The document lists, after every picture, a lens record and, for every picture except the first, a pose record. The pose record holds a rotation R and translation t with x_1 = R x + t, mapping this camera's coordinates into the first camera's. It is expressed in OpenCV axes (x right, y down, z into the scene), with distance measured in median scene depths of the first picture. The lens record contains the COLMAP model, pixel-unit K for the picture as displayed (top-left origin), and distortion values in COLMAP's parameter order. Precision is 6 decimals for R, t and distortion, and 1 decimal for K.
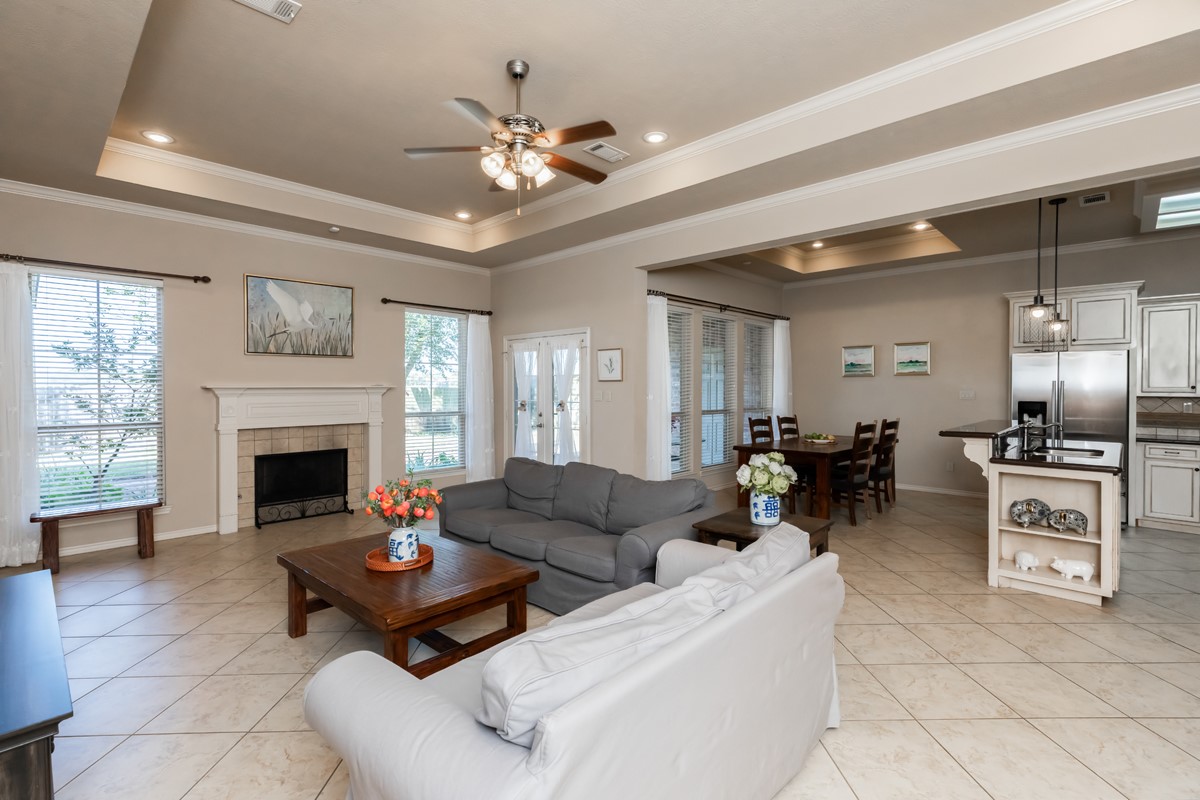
lens RADIAL K [[539.8, 0, 609.9], [0, 539.8, 393.8], [0, 0, 1]] dist [0.004703, -0.000631]
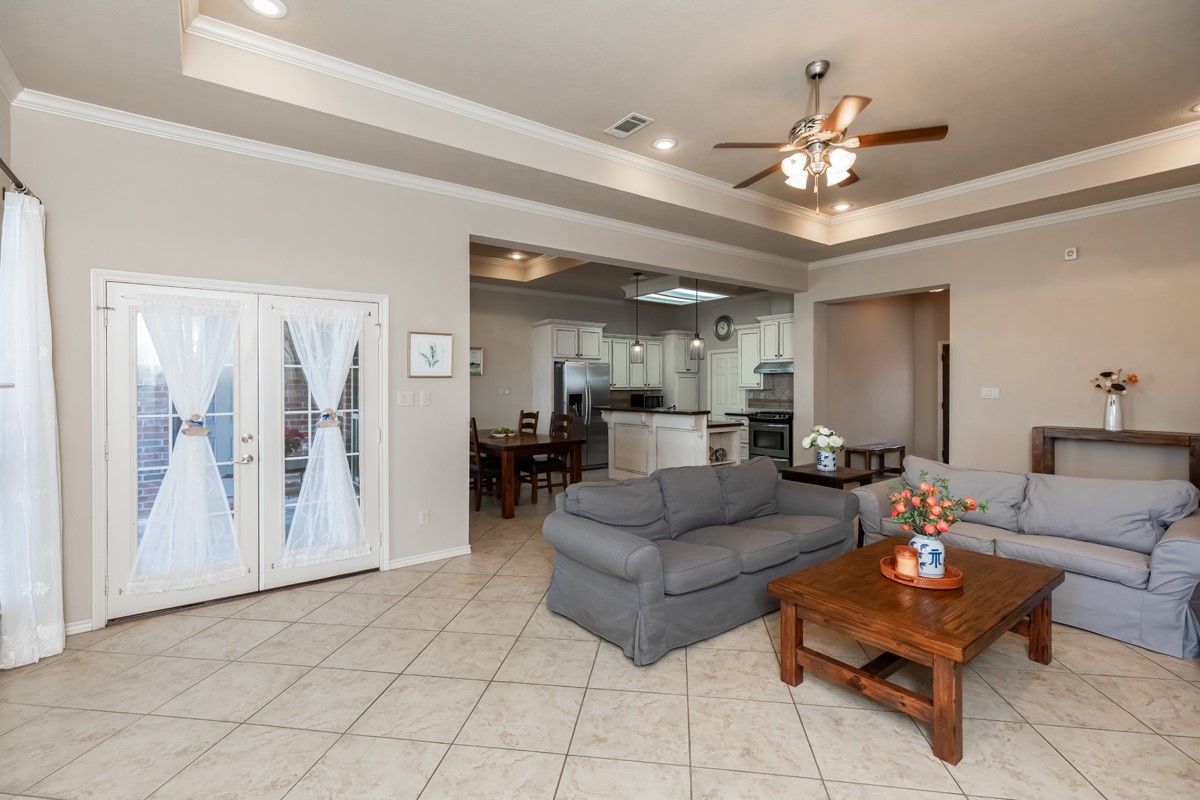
lens RADIAL K [[539.8, 0, 598.8], [0, 539.8, 389.8], [0, 0, 1]] dist [0.004703, -0.000631]
pose [[0.163683, -0.011122, 0.986450, -0.677982], [0.017952, 0.999804, 0.008293, -0.009646], [-0.986350, 0.016351, 0.163850, 0.673241]]
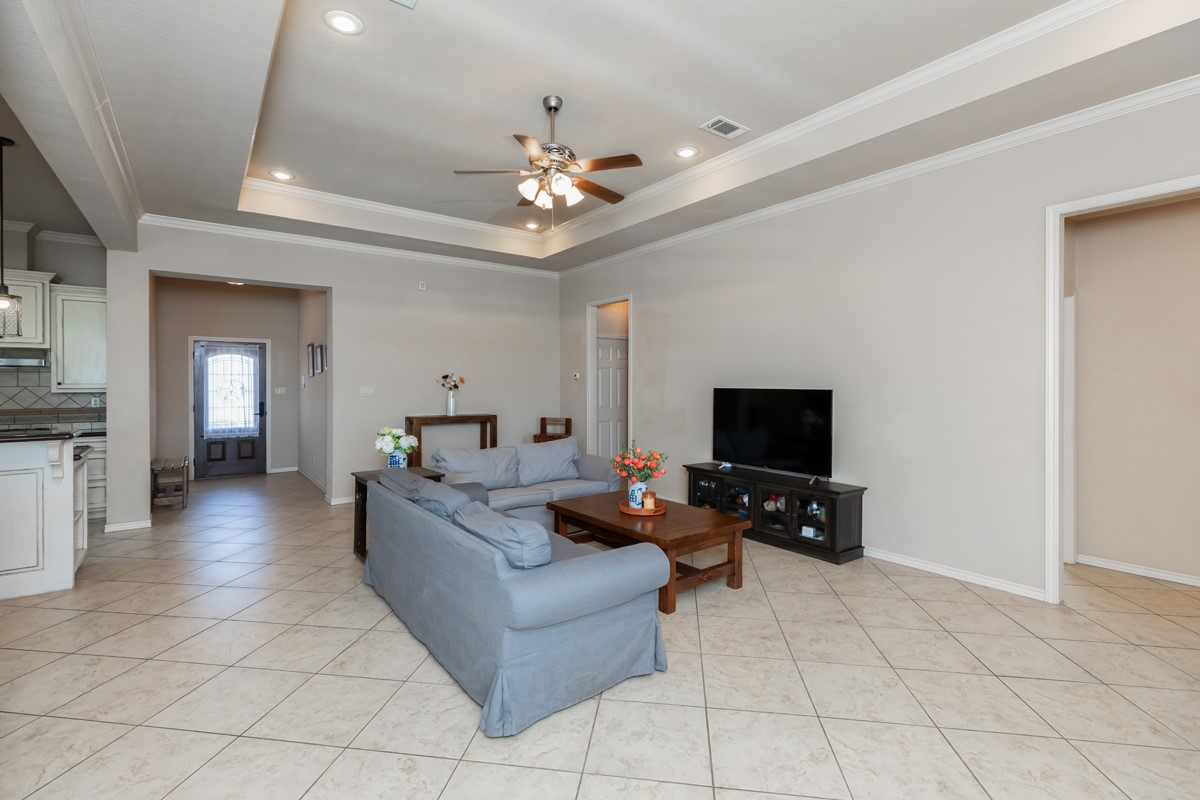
lens RADIAL K [[539.8, 0, 598.7], [0, 539.8, 387.4], [0, 0, 1]] dist [0.004703, -0.000631]
pose [[-0.986954, 0.001435, 0.160997, -0.246413], [0.005087, 0.999739, 0.022275, -0.013483], [-0.160923, 0.022803, -0.986703, 1.157183]]
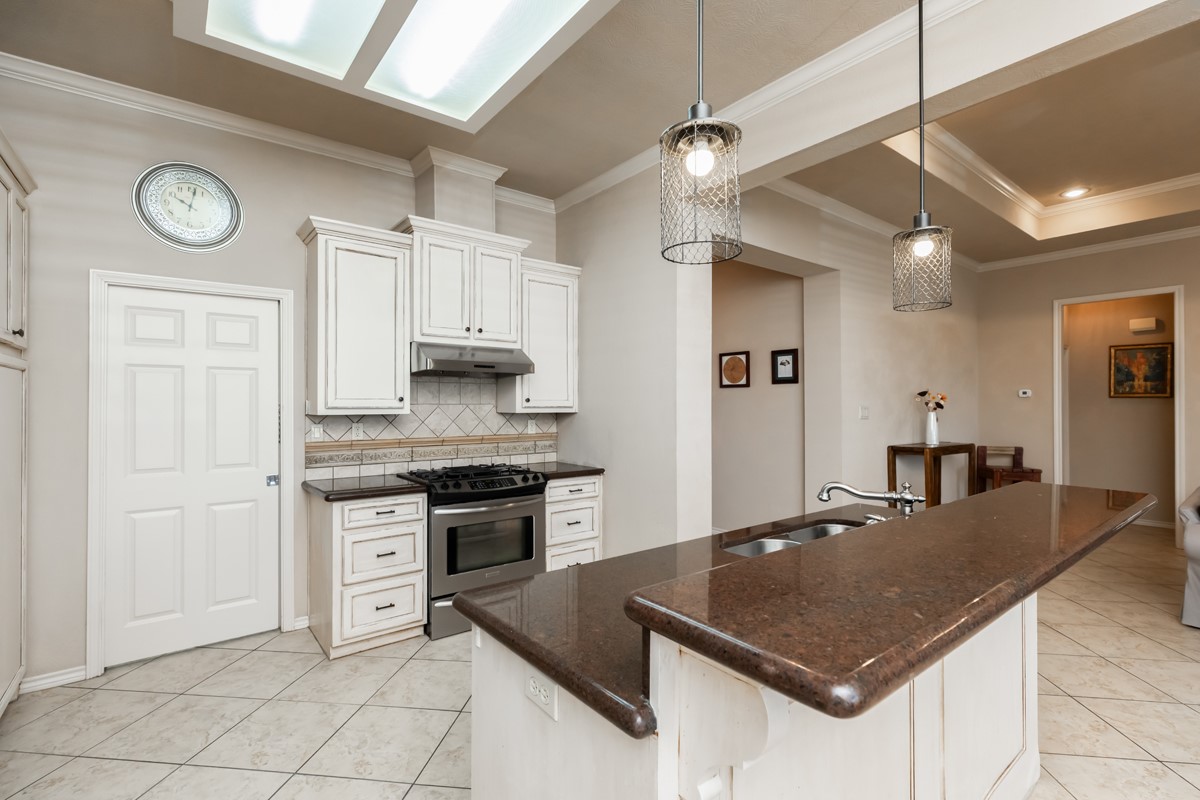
lens RADIAL K [[539.8, 0, 596.3], [0, 539.8, 400.1], [0, 0, 1]] dist [0.004703, -0.000631]
pose [[-0.990369, 0.001083, 0.138449, 0.674864], [0.001874, 0.999983, 0.005580, -0.007116], [-0.138440, 0.005786, -0.990354, 1.010612]]
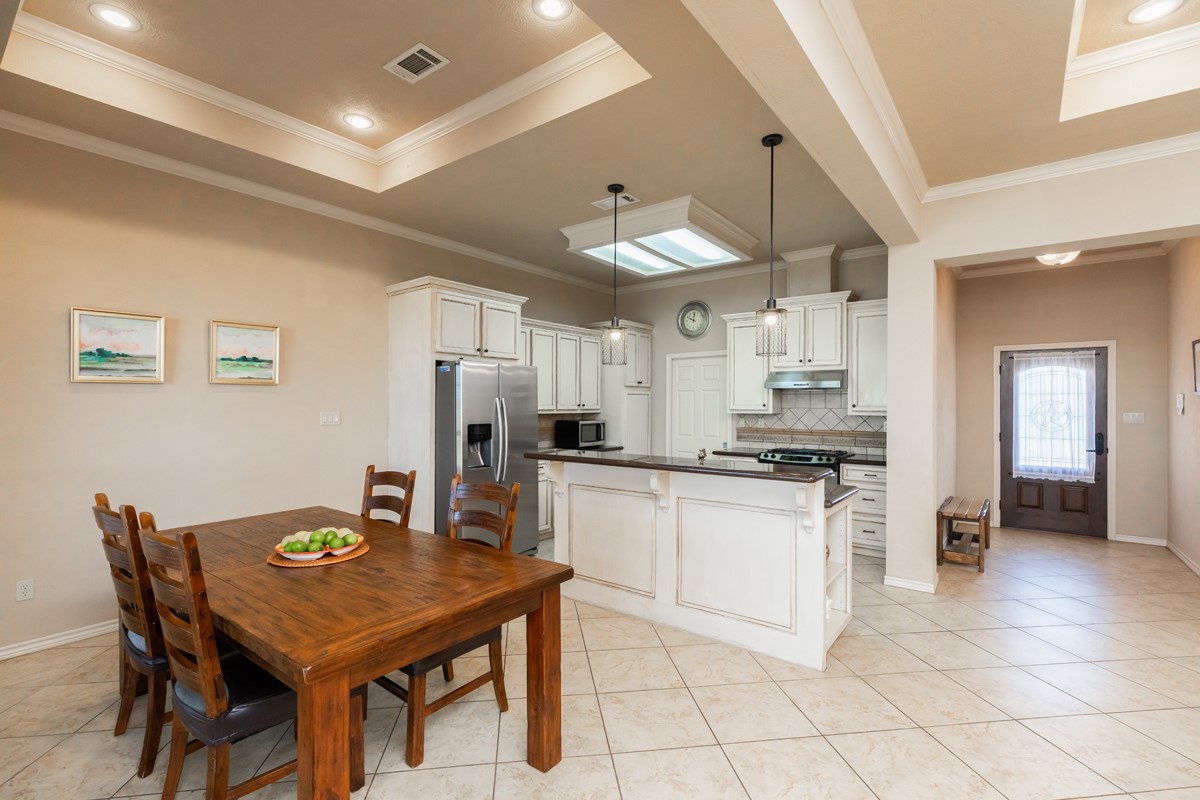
lens RADIAL K [[539.8, 0, 591.0], [0, 539.8, 398.7], [0, 0, 1]] dist [0.004703, -0.000631]
pose [[-0.101646, 0.005943, 0.994803, -0.010951], [0.012164, 0.999915, -0.004730, -0.016788], [-0.994746, 0.011620, -0.101710, 0.897296]]
